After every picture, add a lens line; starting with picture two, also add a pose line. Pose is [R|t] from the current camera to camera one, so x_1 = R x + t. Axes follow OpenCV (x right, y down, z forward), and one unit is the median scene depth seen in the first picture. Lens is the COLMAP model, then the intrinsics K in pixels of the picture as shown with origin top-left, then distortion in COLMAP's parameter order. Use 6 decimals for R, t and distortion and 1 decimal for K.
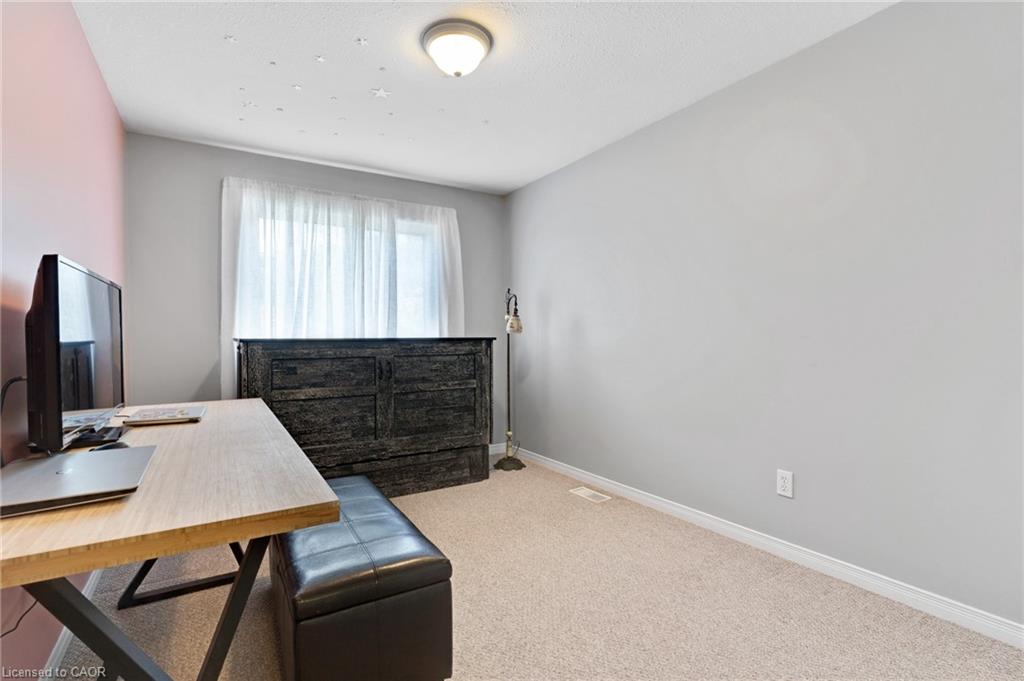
lens RADIAL K [[487.4, 0, 511.7], [0, 487.4, 337.9], [0, 0, 1]] dist [0.002880, 0.001314]
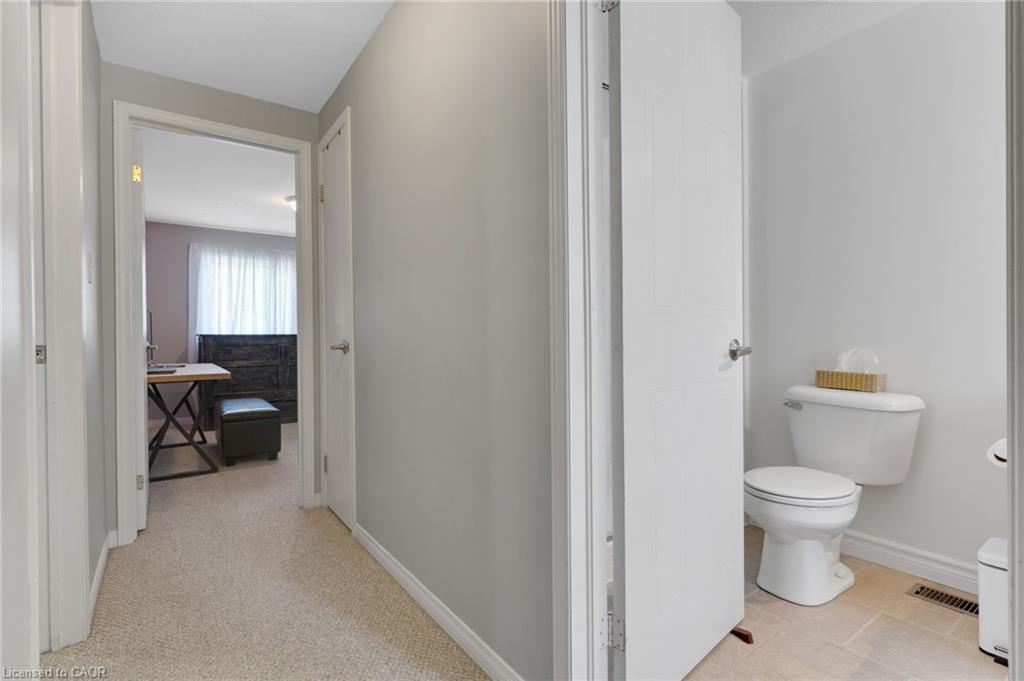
lens RADIAL K [[487.4, 0, 512.6], [0, 487.4, 340.4], [0, 0, 1]] dist [0.002880, 0.001314]
pose [[0.998015, 0.003314, 0.062888, 0.465681], [-0.004051, 0.999925, 0.011596, -0.001445], [-0.062845, -0.011828, 0.997953, -0.842610]]
